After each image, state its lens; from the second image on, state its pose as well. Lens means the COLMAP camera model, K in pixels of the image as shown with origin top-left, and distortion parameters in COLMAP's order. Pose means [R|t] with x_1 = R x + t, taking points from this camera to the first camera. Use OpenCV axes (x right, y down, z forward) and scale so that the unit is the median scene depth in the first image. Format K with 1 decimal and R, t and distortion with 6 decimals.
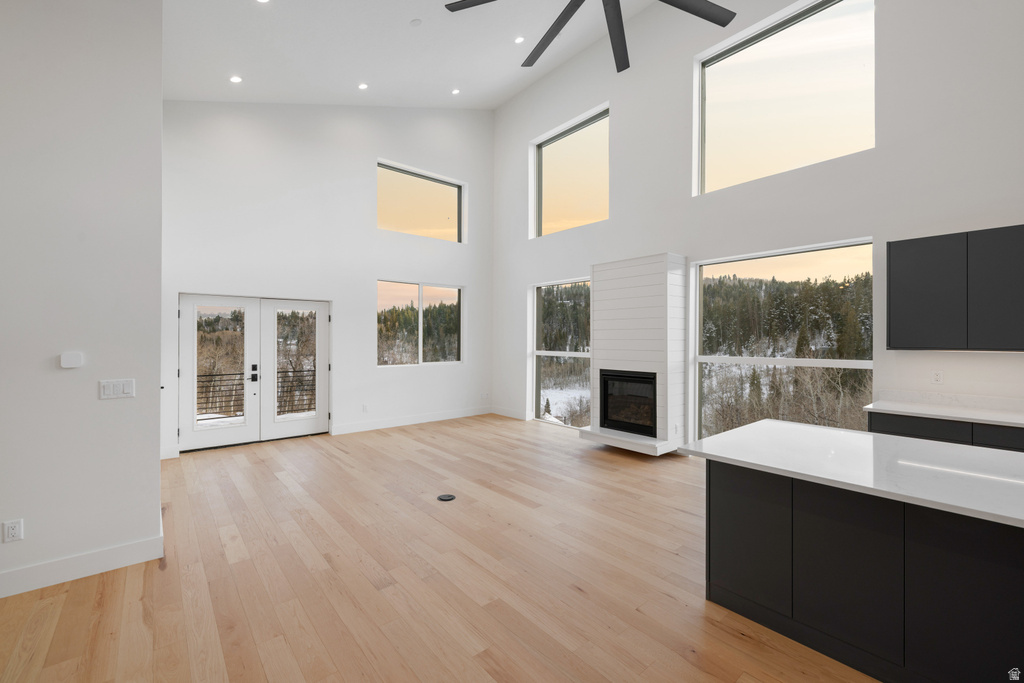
lens RADIAL K [[429.7, 0, 509.9], [0, 429.7, 340.1], [0, 0, 1]] dist [-0.002435, -0.000073]
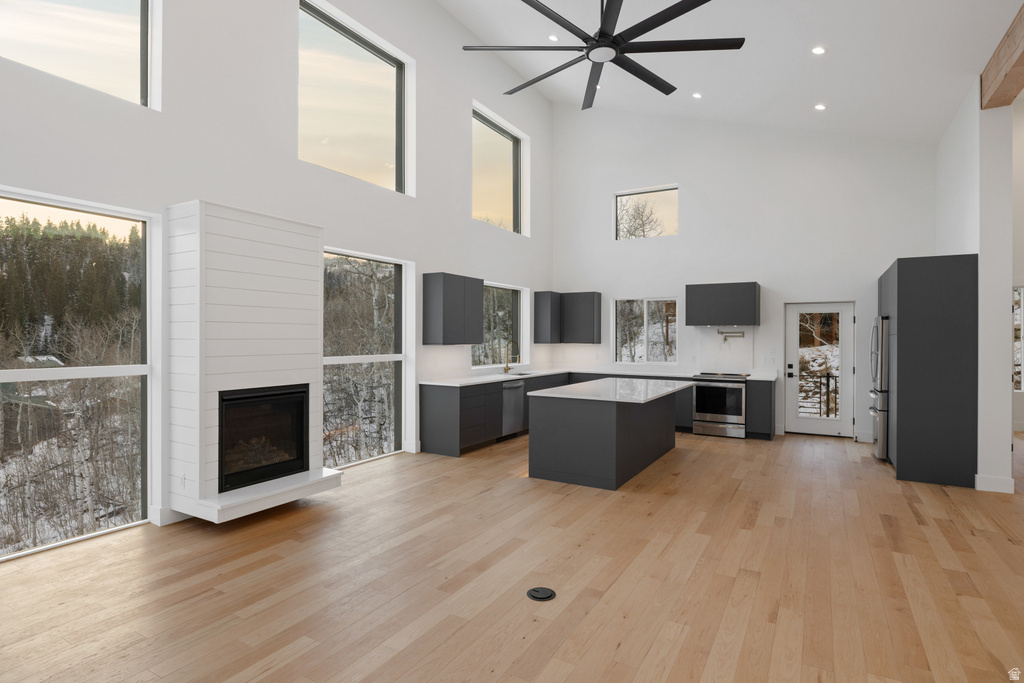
lens RADIAL K [[533.7, 0, 511.4], [0, 533.7, 336.1], [0, 0, 1]] dist [-0.001780, 0.000886]
pose [[-0.342030, -0.001545, 0.939688, -0.582980], [-0.002031, 0.999998, 0.000905, -0.006916], [-0.939687, -0.001598, -0.342032, 0.881715]]
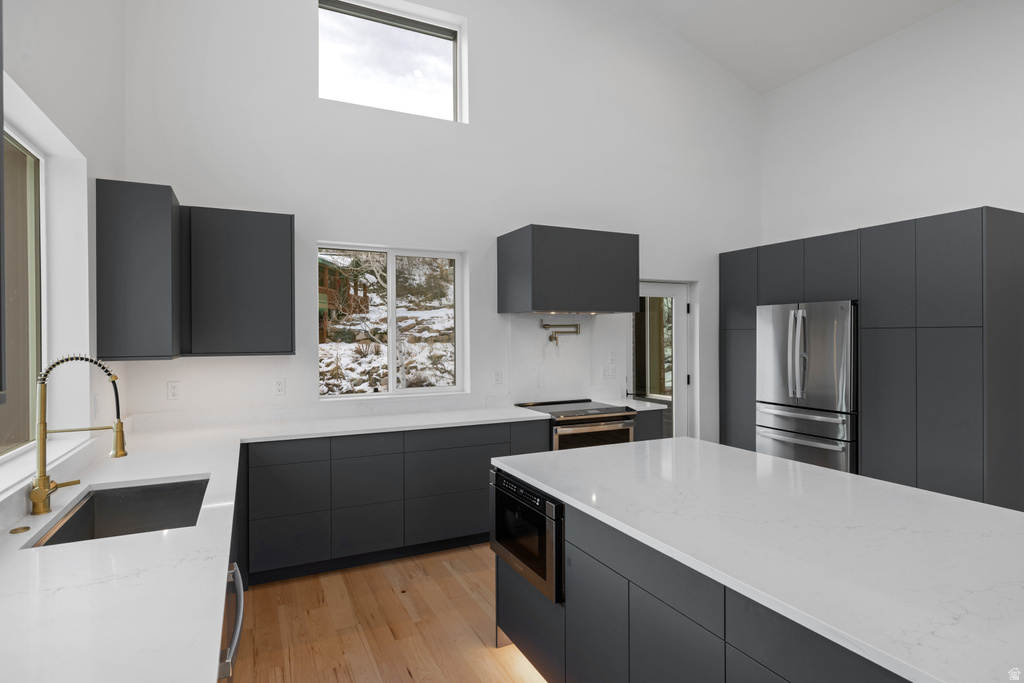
lens RADIAL K [[533.7, 0, 513.5], [0, 533.7, 342.6], [0, 0, 1]] dist [-0.001780, 0.000886]
pose [[-0.972004, 0.000602, 0.234963, 0.474848], [0.004695, 0.999847, 0.016859, -0.004631], [-0.234917, 0.017490, -0.971858, 0.611392]]
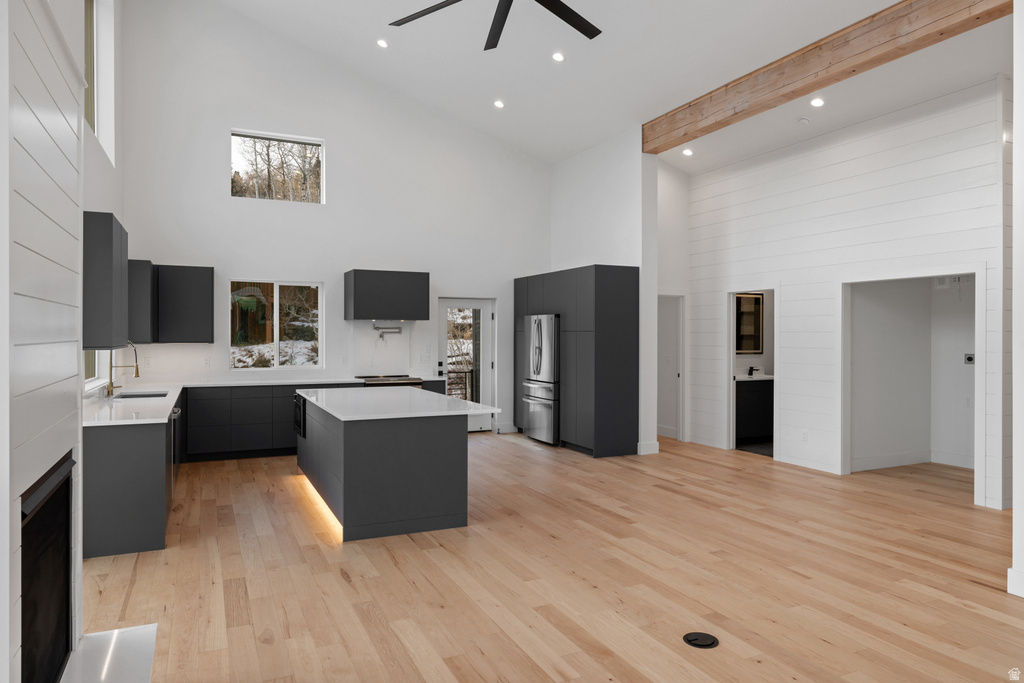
lens RADIAL K [[646.1, 0, 512.9], [0, 646.1, 337.3], [0, 0, 1]] dist [0.008297, -0.001600]
pose [[-0.968355, -0.005409, 0.249517, -0.081568], [-0.003552, 0.999963, 0.007892, -0.007456], [-0.249551, 0.006756, -0.968338, 1.231481]]
